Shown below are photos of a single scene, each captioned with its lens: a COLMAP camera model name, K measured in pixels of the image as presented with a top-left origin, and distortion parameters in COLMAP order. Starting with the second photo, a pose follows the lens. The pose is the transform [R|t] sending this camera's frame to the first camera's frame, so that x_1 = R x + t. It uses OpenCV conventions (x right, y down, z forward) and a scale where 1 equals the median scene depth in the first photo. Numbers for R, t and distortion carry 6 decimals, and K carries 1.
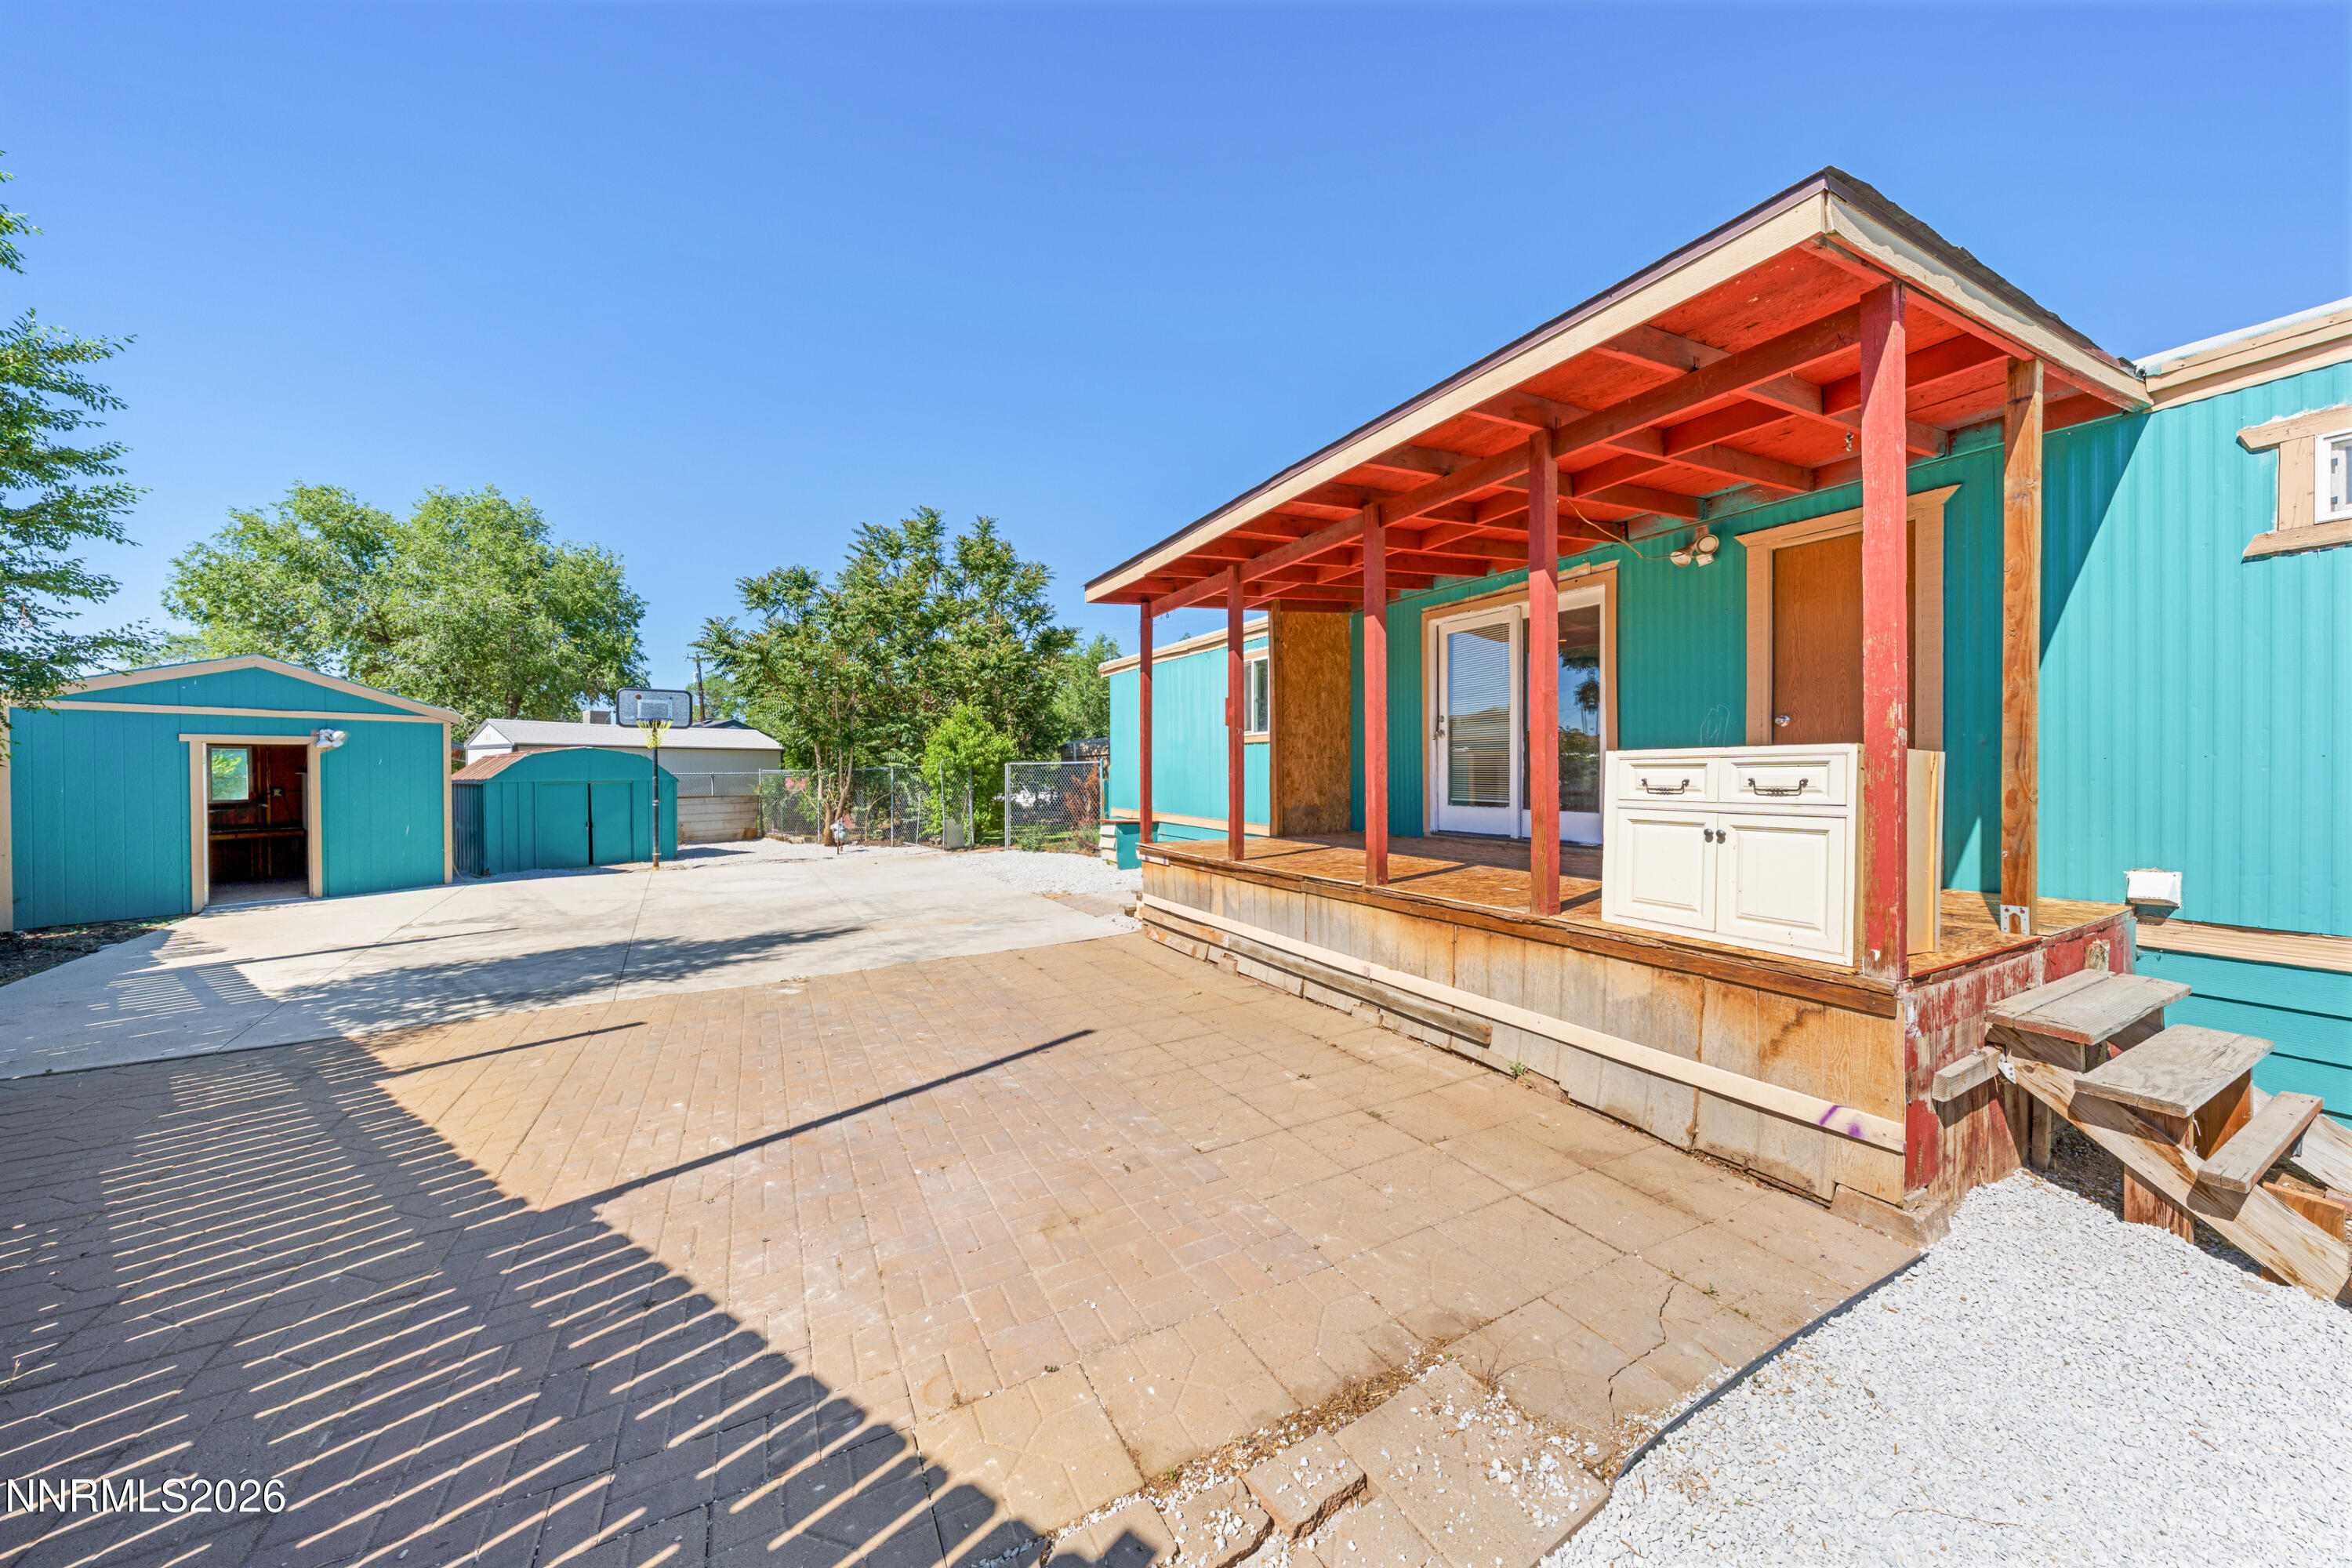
lens RADIAL K [[802.8, 0, 1170.9], [0, 802.8, 776.7], [0, 0, 1]] dist [-0.000037, 0.000293]
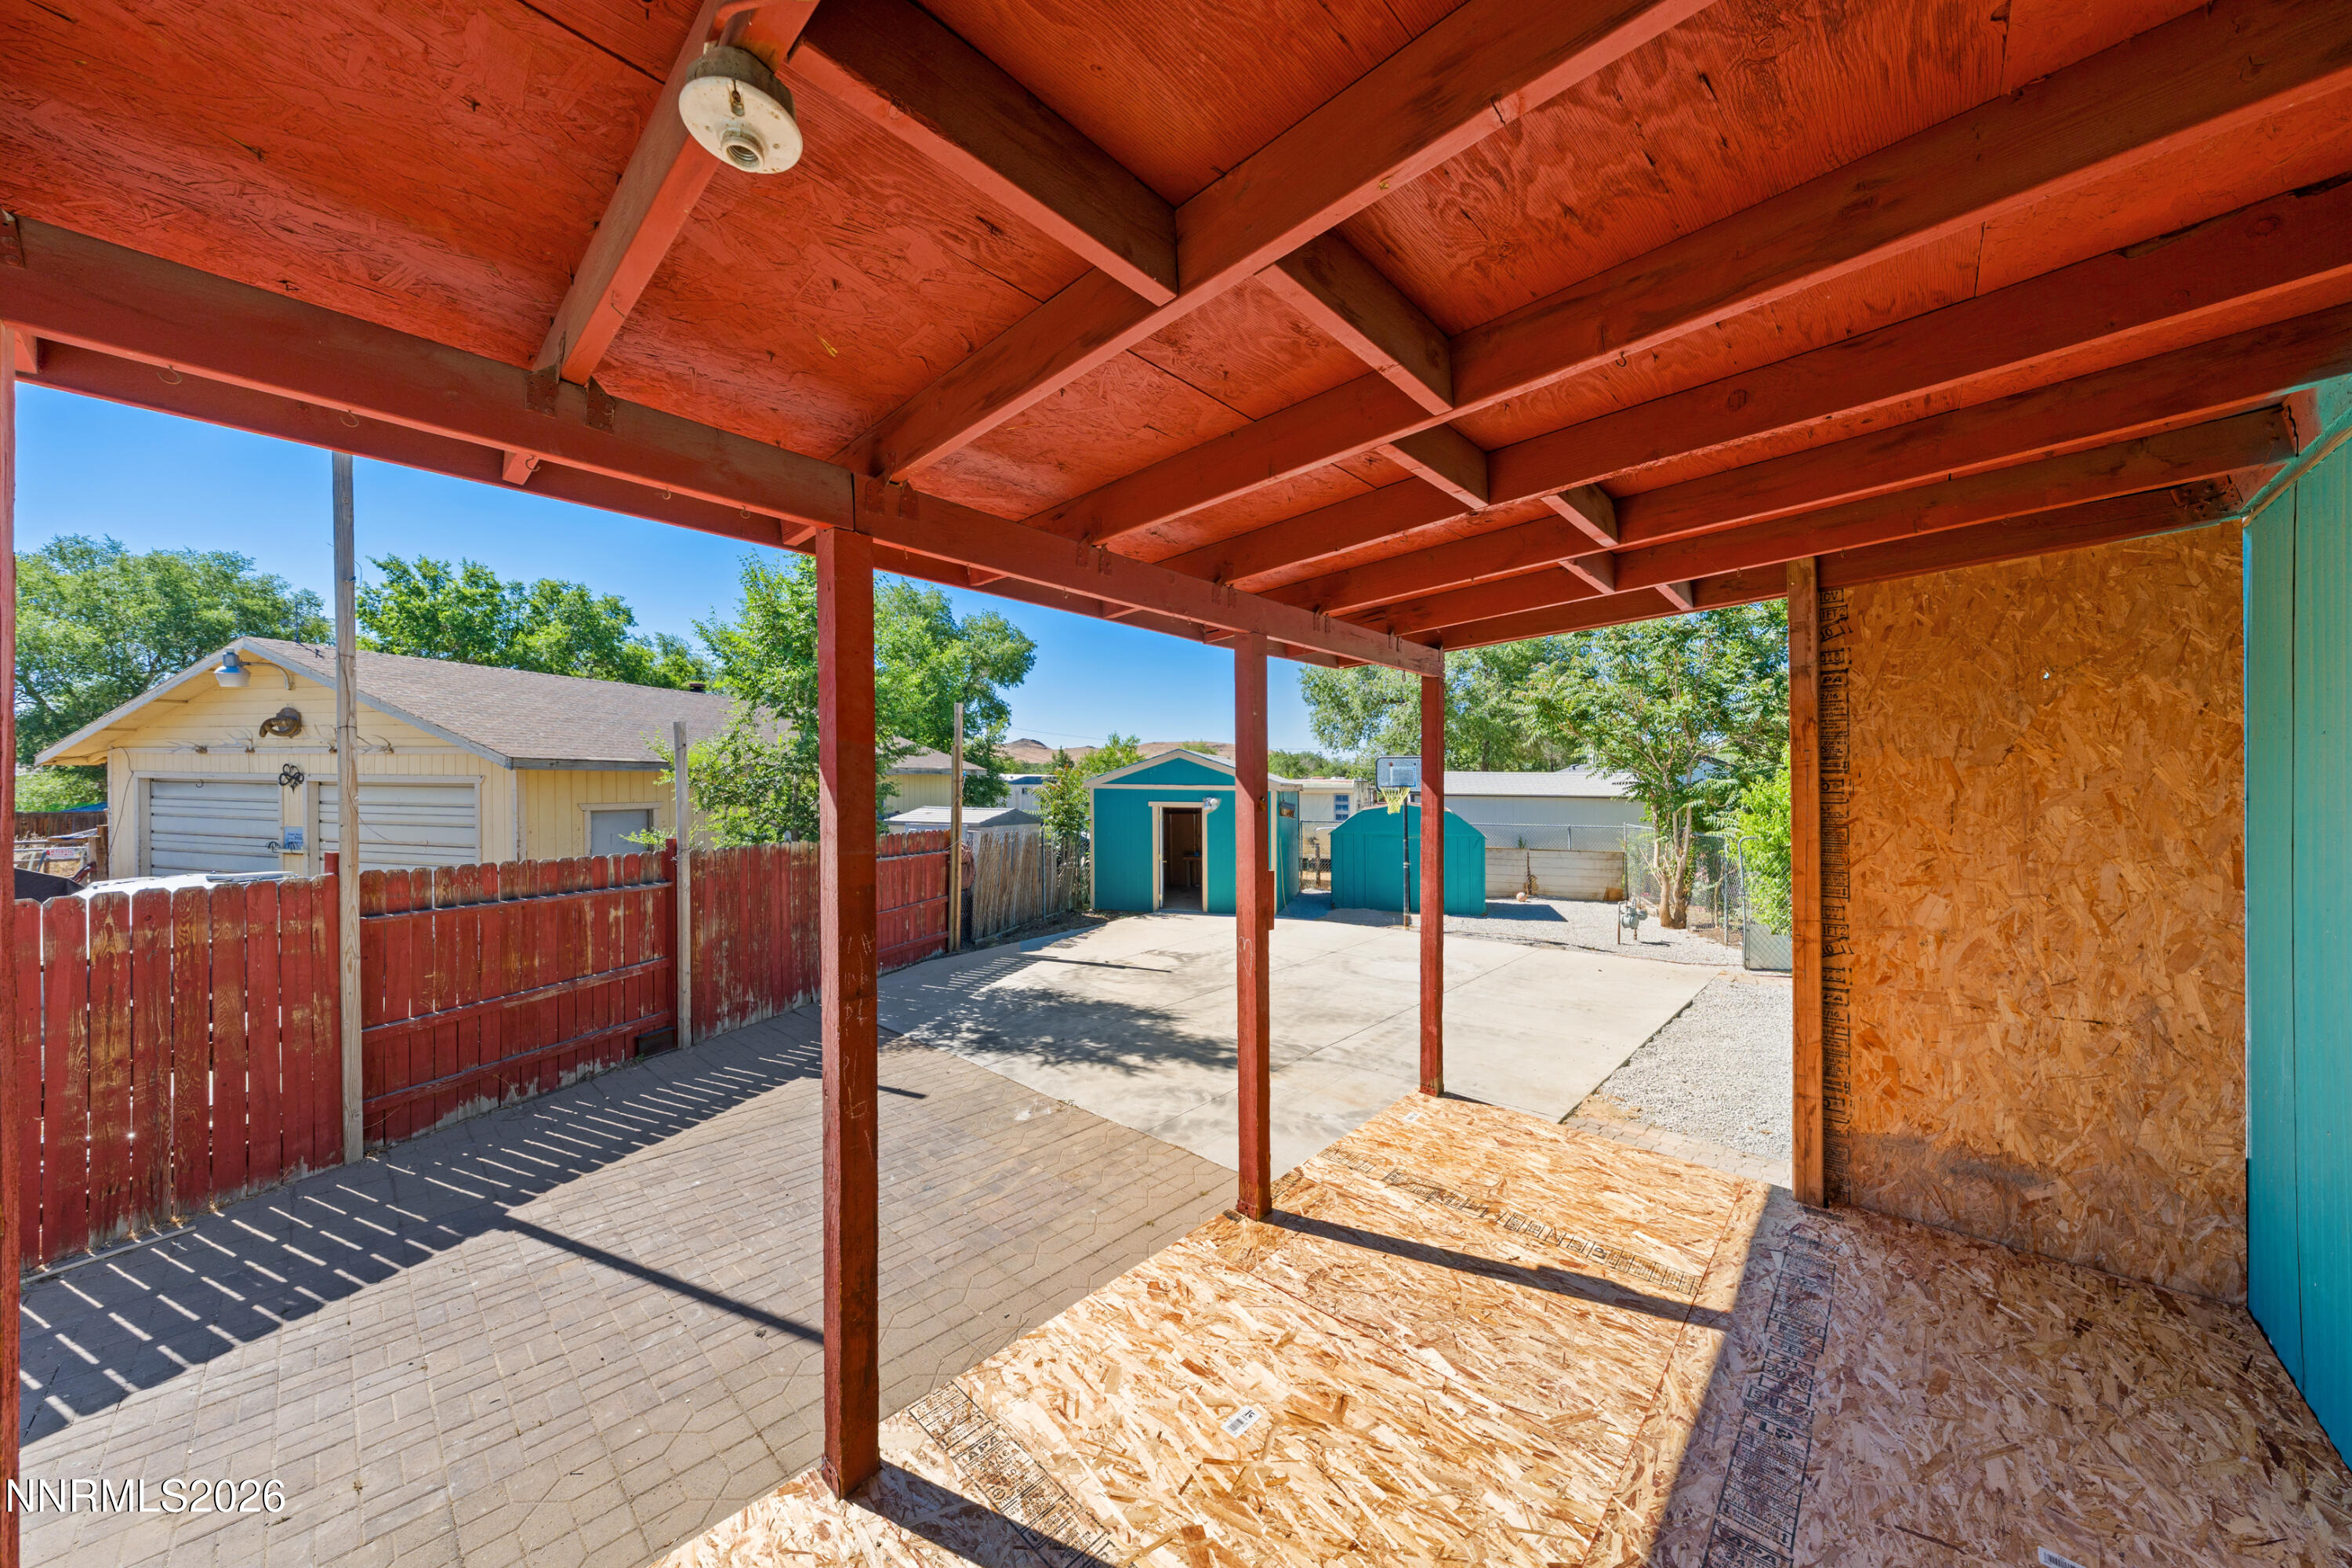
lens RADIAL K [[798.8, 0, 1148.7], [0, 798.8, 786.0], [0, 0, 1]] dist [-0.000142, -0.000064]
pose [[0.308844, 0.007108, -0.951086, 0.174567], [-0.012994, 0.999910, 0.003253, -0.050684], [0.951024, 0.011354, 0.308909, 0.275095]]
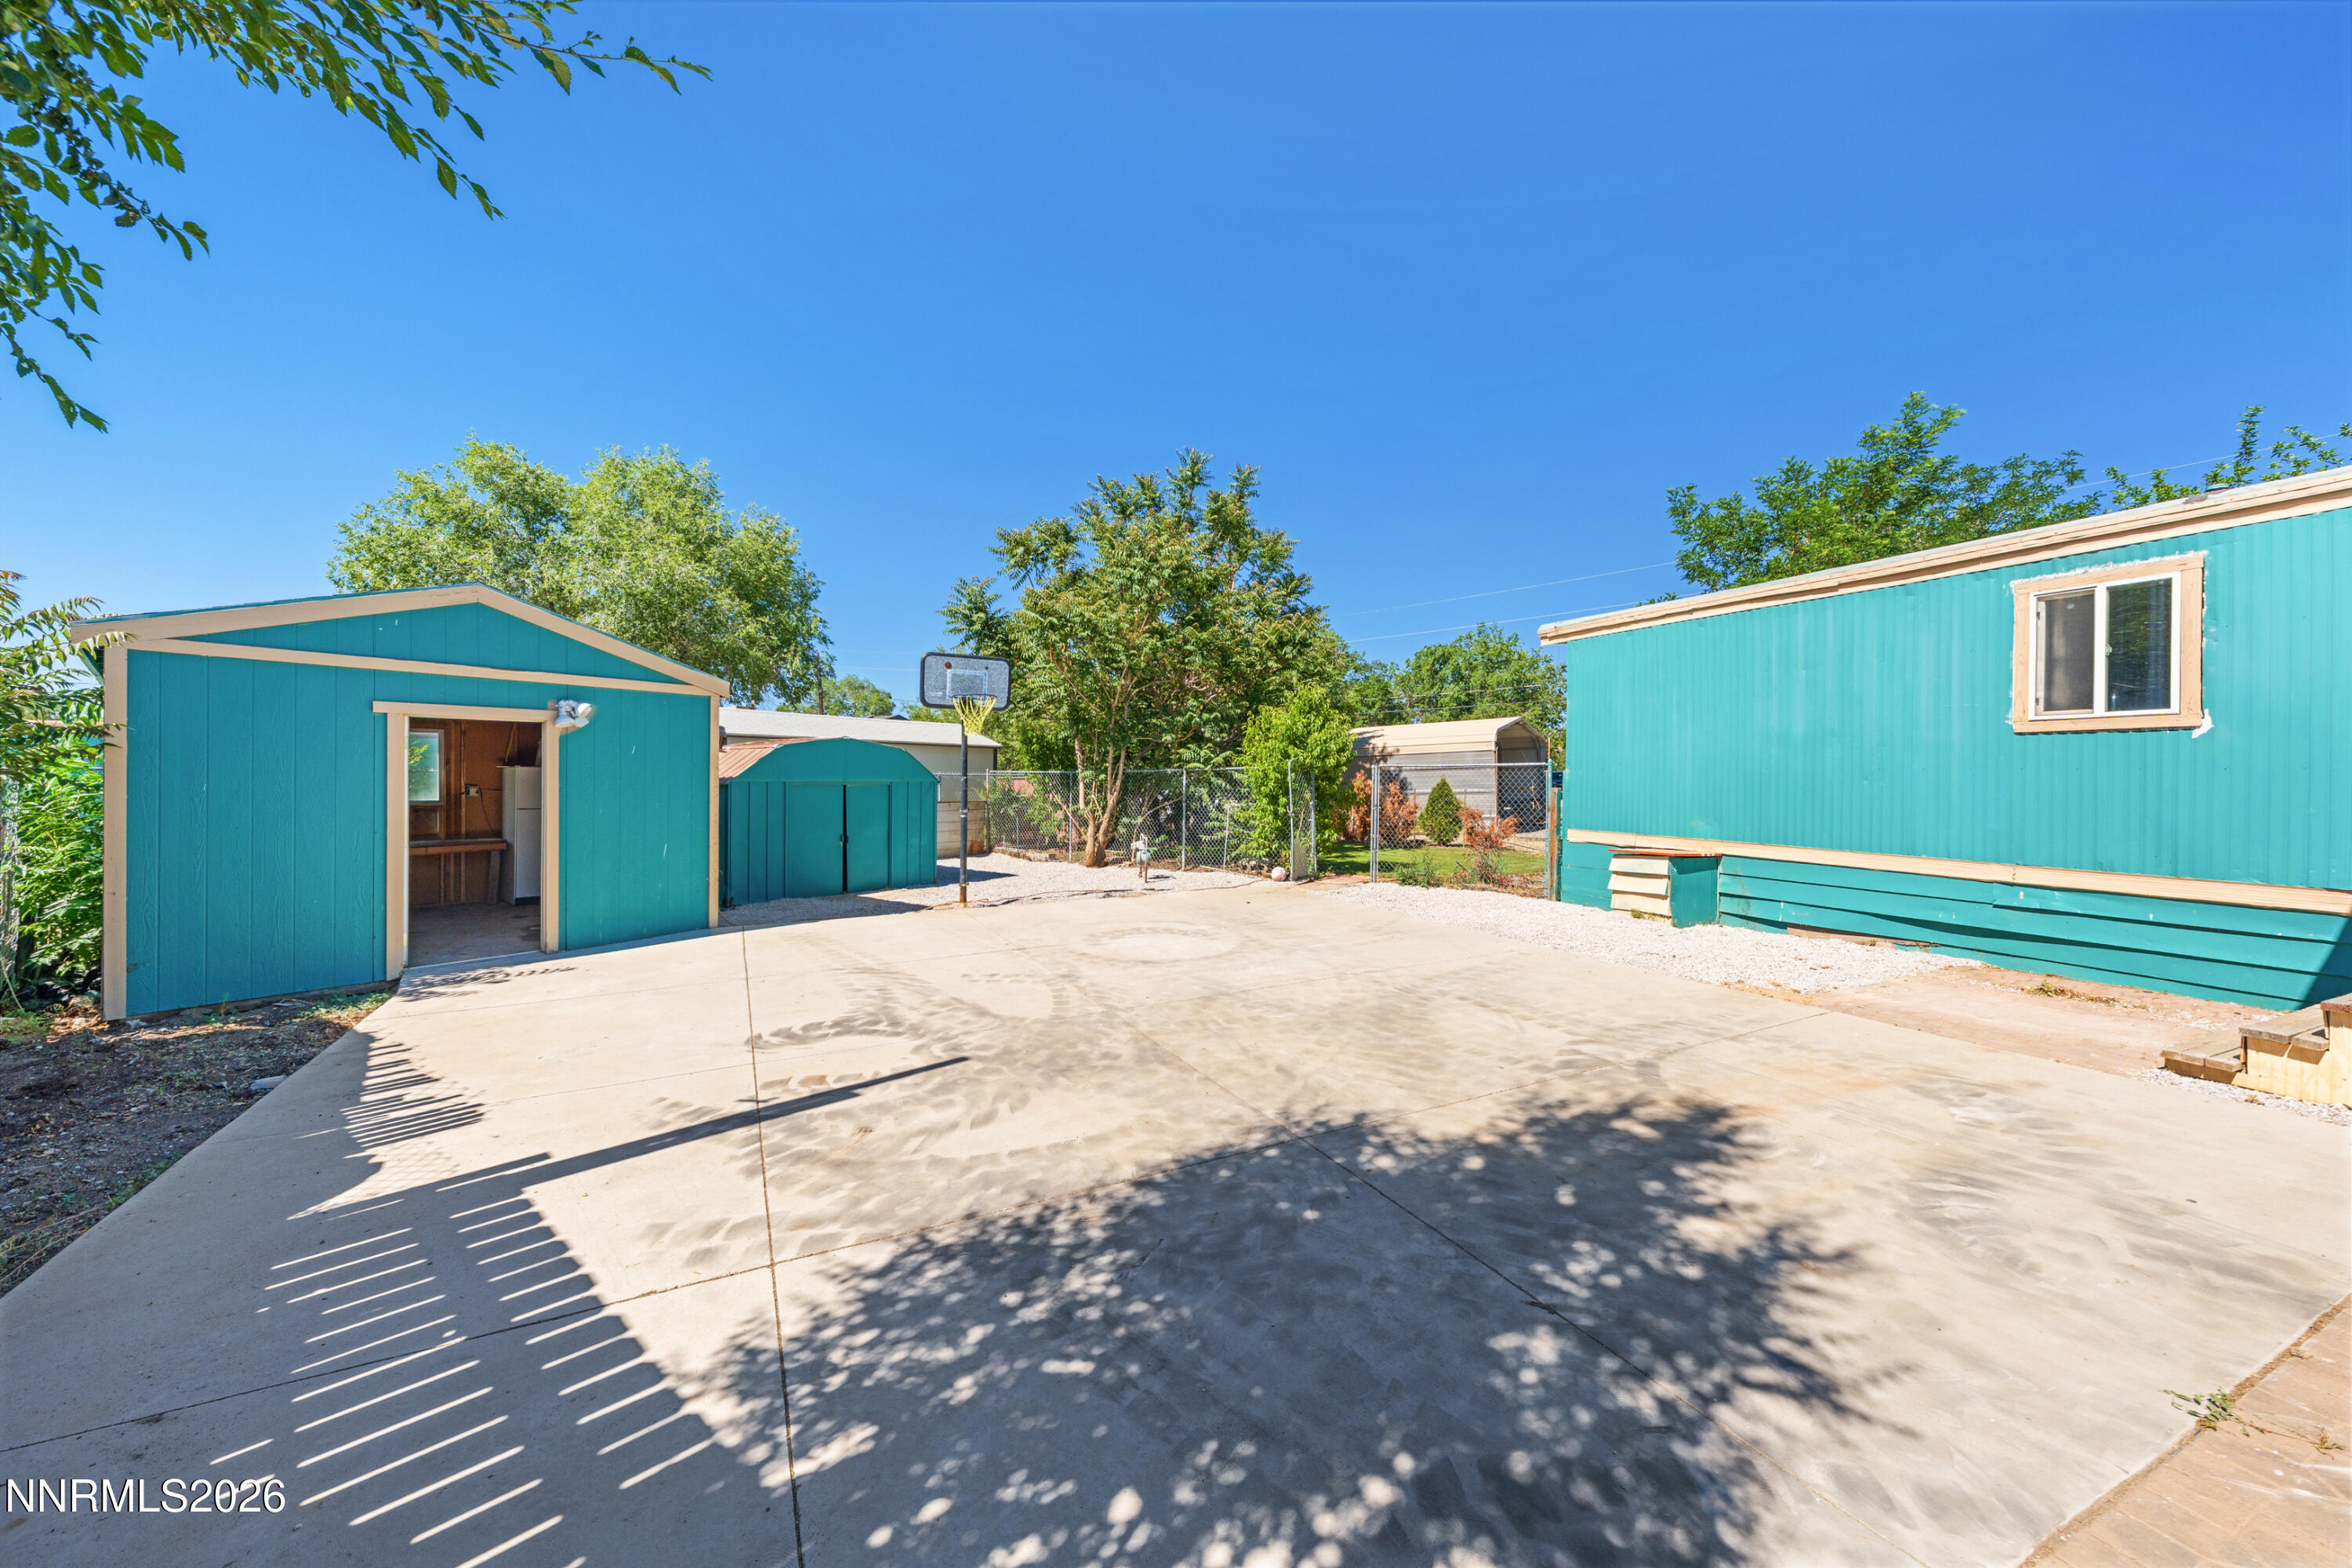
lens RADIAL K [[800.1, 0, 1176.0], [0, 800.1, 784.0], [0, 0, 1]] dist [-0.001483, -0.000066]
pose [[0.997123, 0.013191, -0.074650, -0.304087], [-0.013150, 0.999913, 0.001043, 0.001991], [0.074657, -0.000058, 0.997209, 0.229602]]
